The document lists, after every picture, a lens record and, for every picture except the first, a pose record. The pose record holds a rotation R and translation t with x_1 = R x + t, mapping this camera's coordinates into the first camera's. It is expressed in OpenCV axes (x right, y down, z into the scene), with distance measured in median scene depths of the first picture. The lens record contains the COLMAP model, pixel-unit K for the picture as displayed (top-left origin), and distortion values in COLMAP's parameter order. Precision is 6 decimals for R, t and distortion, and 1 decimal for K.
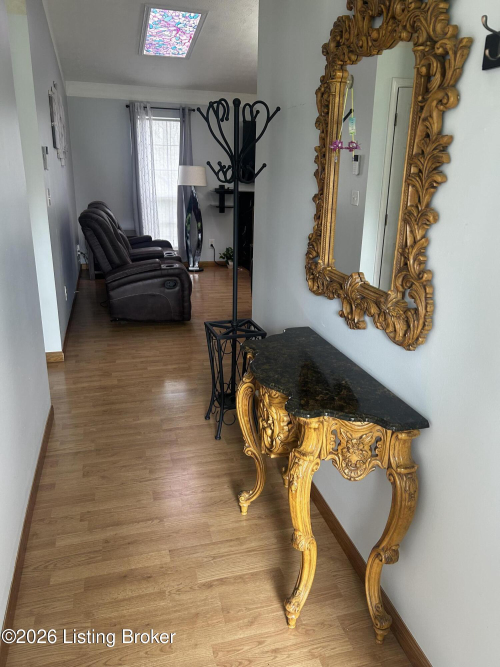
lens RADIAL K [[500.8, 0, 252.7], [0, 500.8, 330.1], [0, 0, 1]] dist [0.058366, -0.065559]
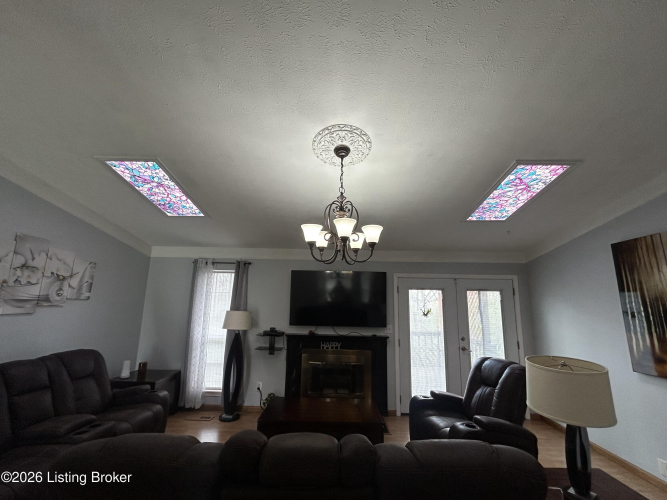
lens RADIAL K [[289.7, 0, 333.3], [0, 289.7, 249.8], [0, 0, 1]] dist [-0.001425, 0.001520]
pose [[0.958381, -0.057064, -0.279732, 0.349246], [-0.085187, 0.878026, -0.470970, -0.233019], [0.272487, 0.475199, 0.836622, 0.672311]]
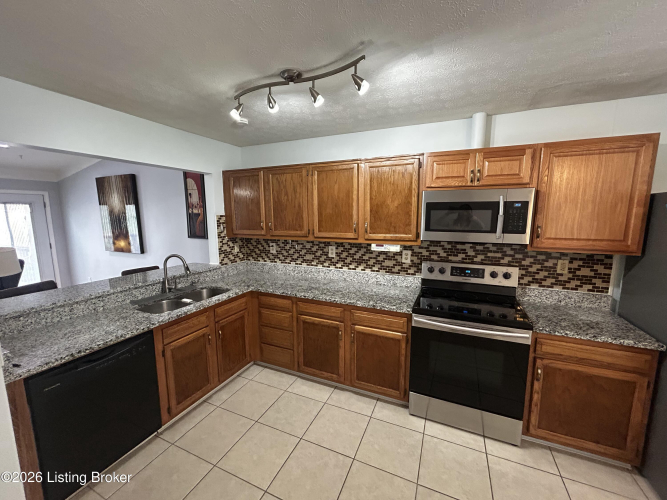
lens RADIAL K [[267.1, 0, 334.0], [0, 267.1, 249.4], [0, 0, 1]] dist [-0.001905, 0.001200]
pose [[0.641261, -0.128089, 0.756557, 0.540788], [0.254684, 0.965604, -0.052390, -0.086950], [-0.723824, 0.226279, 0.651826, 0.200414]]
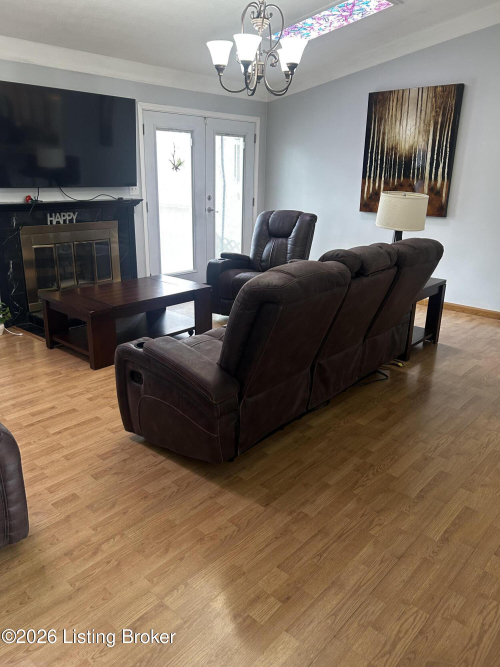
lens RADIAL K [[500.8, 0, 245.4], [0, 500.8, 336.7], [0, 0, 1]] dist [0.058366, -0.065559]
pose [[0.846300, -0.177199, 0.502371, -0.147980], [0.166403, 0.983800, 0.066686, -0.172188], [-0.506050, 0.027160, 0.862077, 0.527138]]
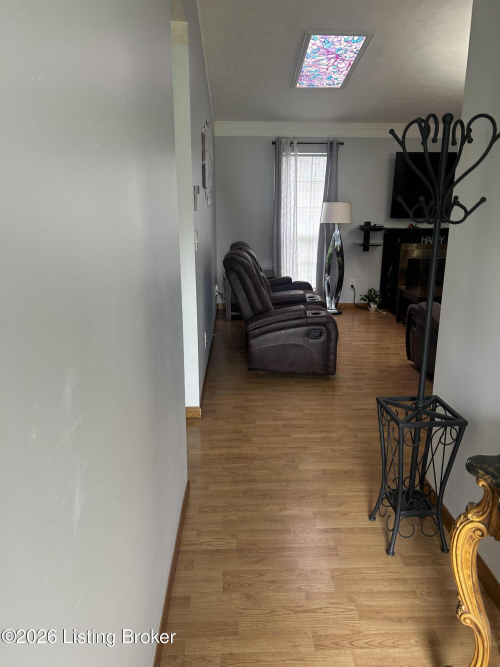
lens RADIAL K [[500.8, 0, 253.1], [0, 500.8, 336.7], [0, 0, 1]] dist [0.058366, -0.065559]
pose [[0.971066, 0.043611, -0.234794, -0.057972], [-0.056079, 0.997334, -0.046684, -0.035650], [0.232132, 0.058500, 0.970924, 0.103523]]
